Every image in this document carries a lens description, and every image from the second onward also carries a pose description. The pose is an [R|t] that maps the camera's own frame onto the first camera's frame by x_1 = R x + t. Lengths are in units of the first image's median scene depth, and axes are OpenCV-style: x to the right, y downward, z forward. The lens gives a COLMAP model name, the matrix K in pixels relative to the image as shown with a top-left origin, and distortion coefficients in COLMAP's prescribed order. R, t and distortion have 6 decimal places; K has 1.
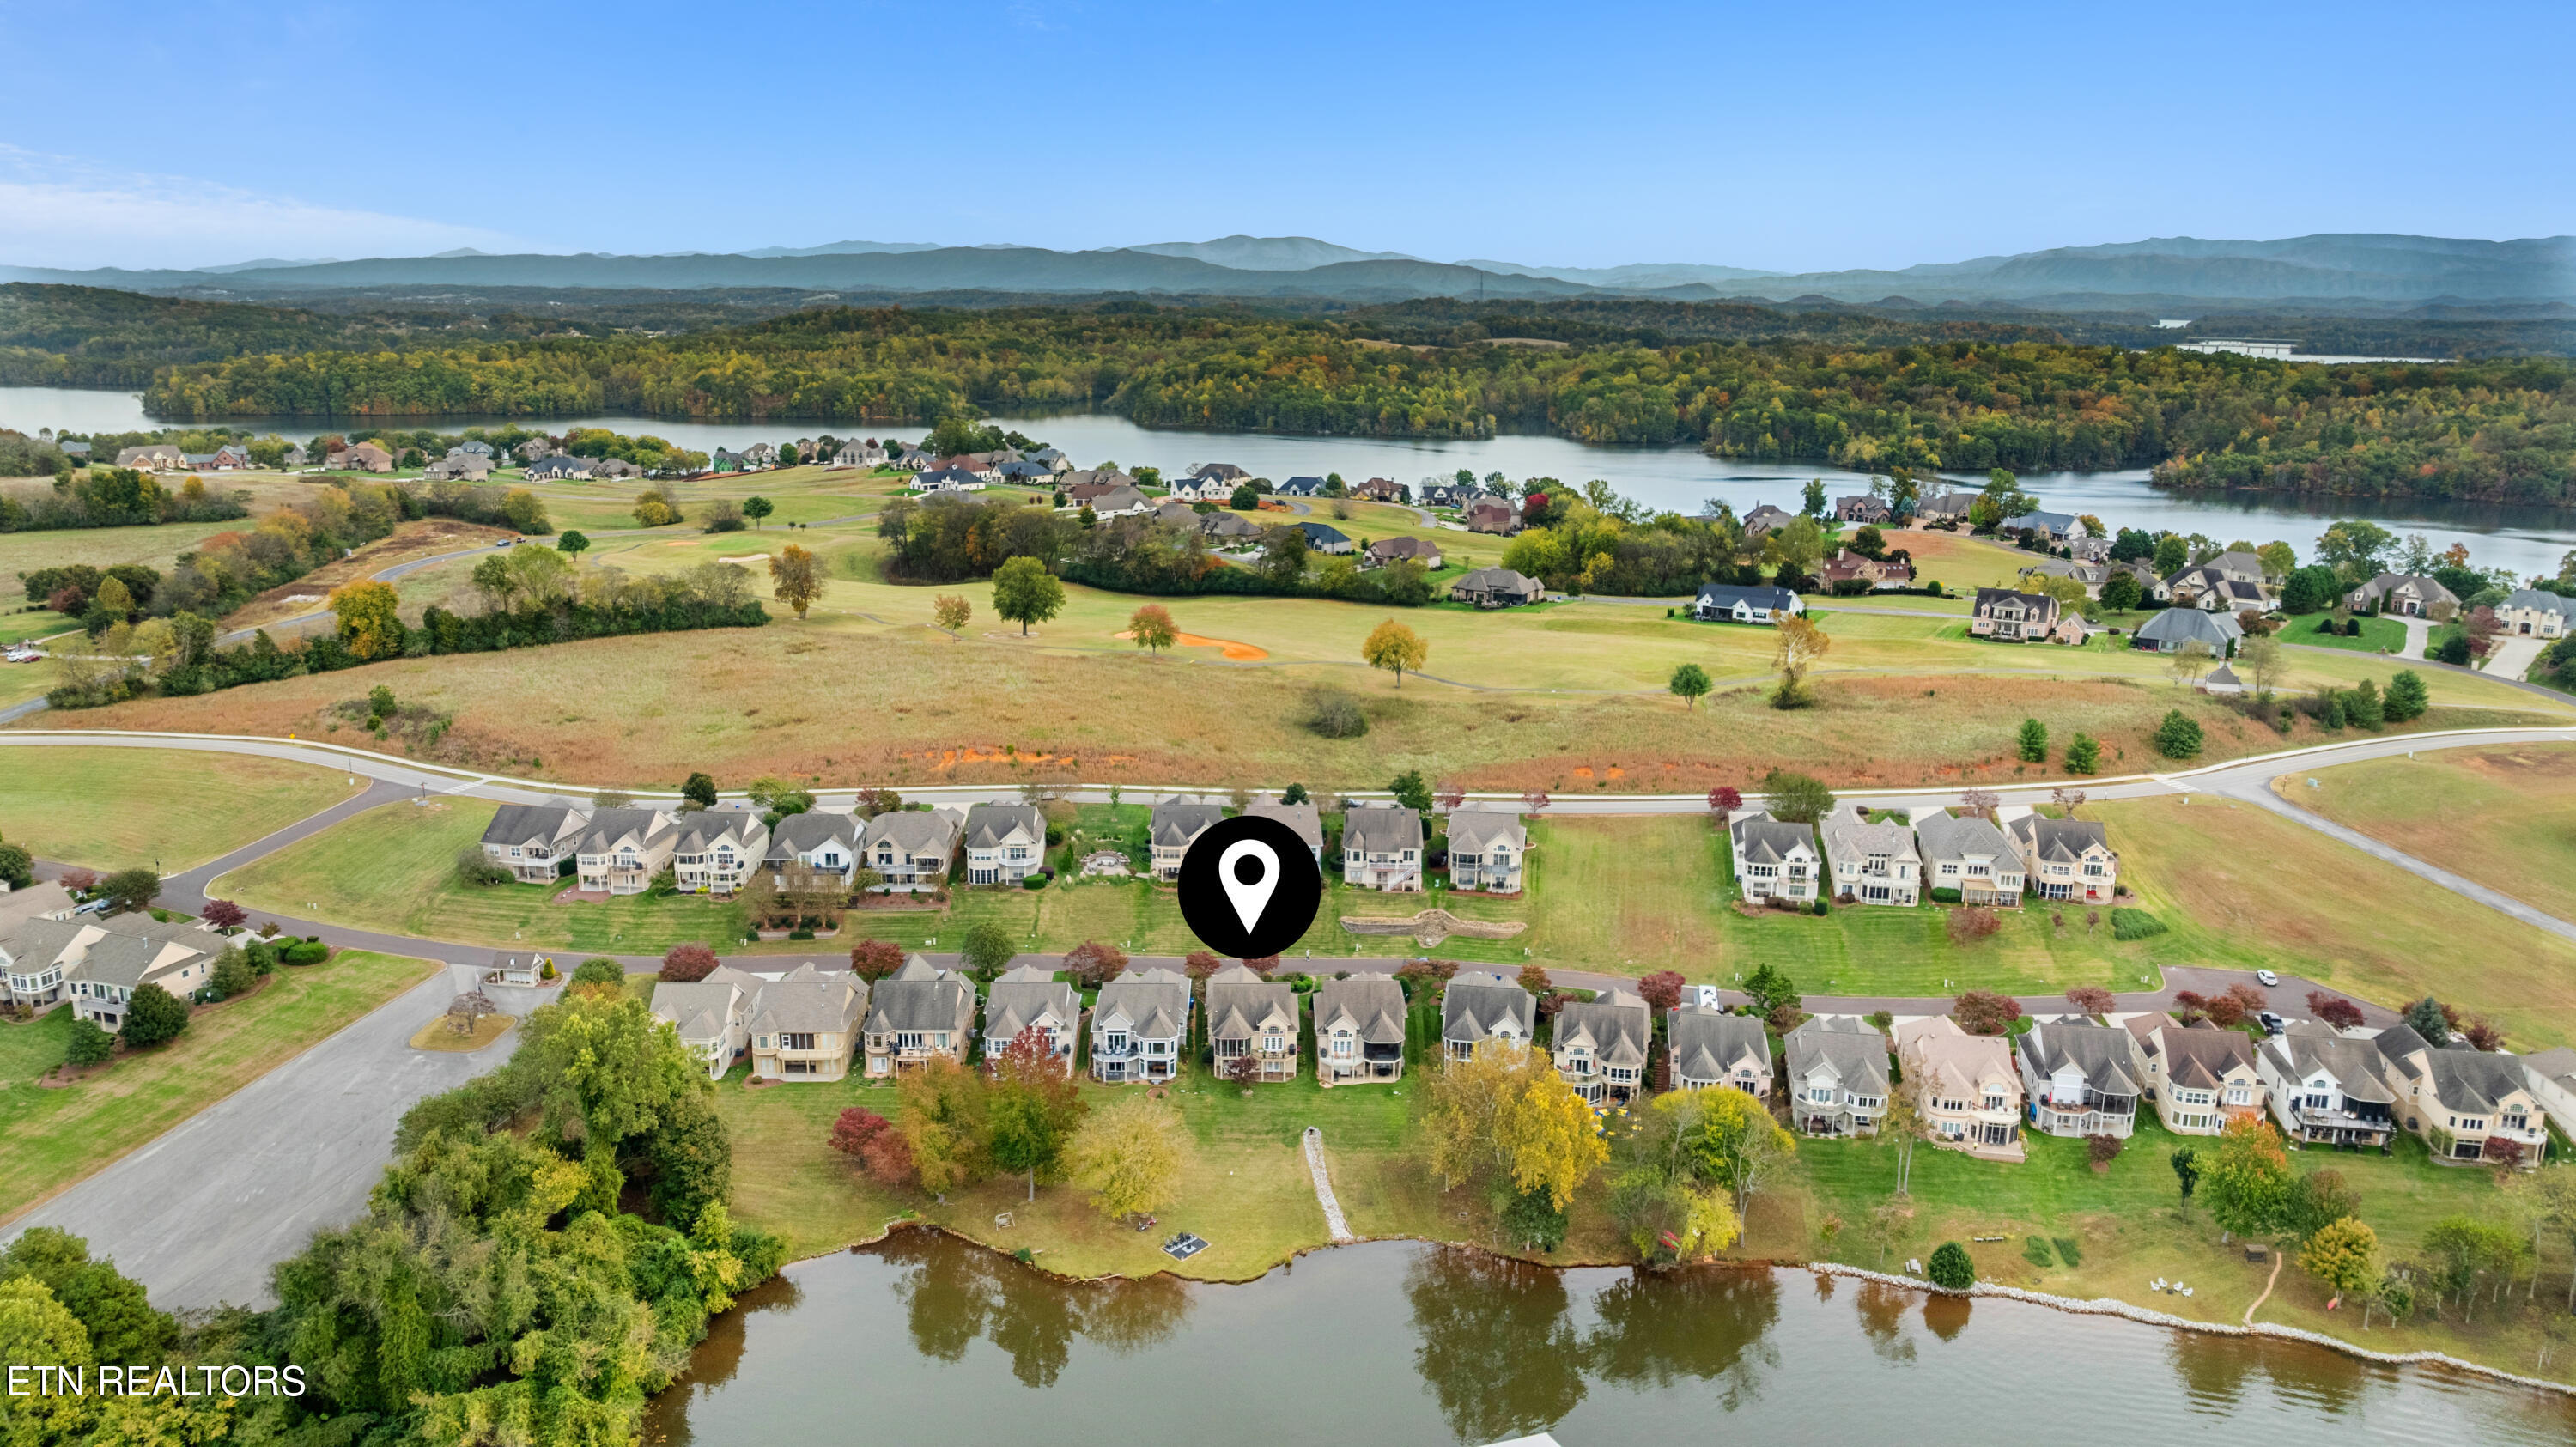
lens RADIAL K [[1847.5, 0, 1288.0], [0, 1847.5, 723.5], [0, 0, 1]] dist [-0.023758, -0.000180]
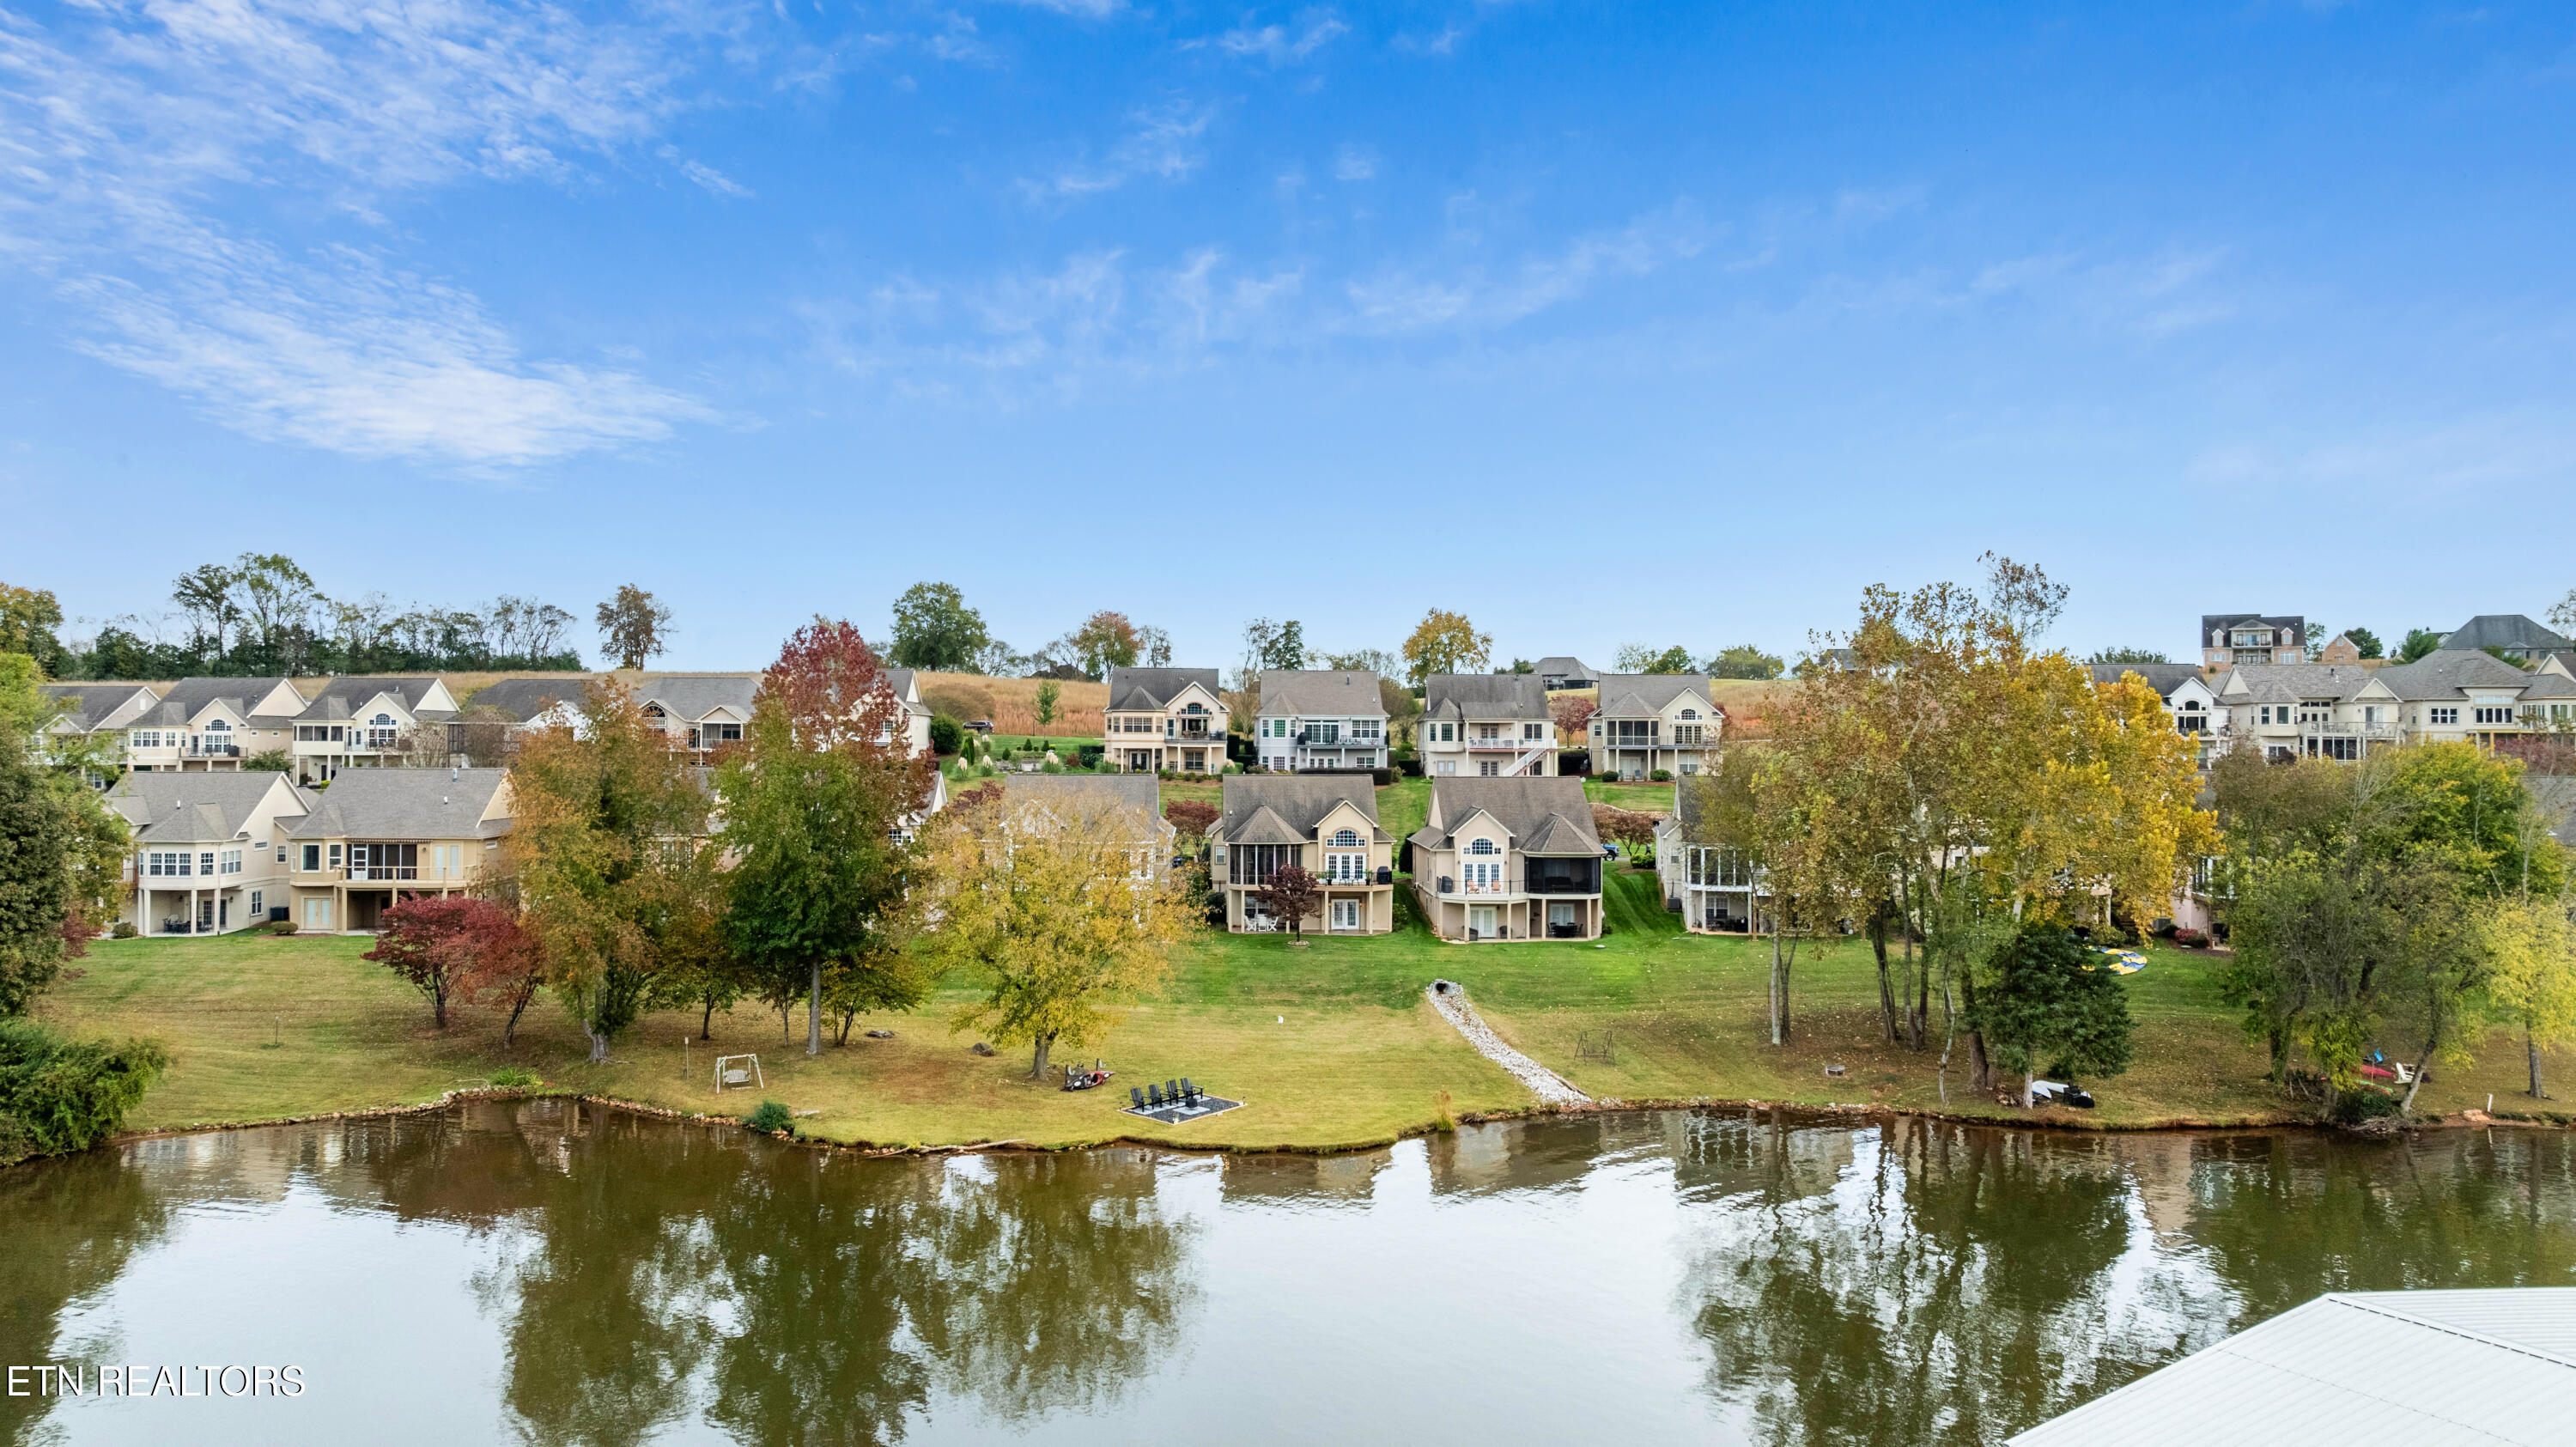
lens RADIAL K [[1847.5, 0, 1288.0], [0, 1847.5, 723.5], [0, 0, 1]] dist [-0.023758, -0.000180]
pose [[0.999636, -0.004883, 0.026532, -0.031695], [0.011036, 0.971437, -0.237043, 0.219686], [-0.024617, 0.237249, 0.971137, 0.436033]]
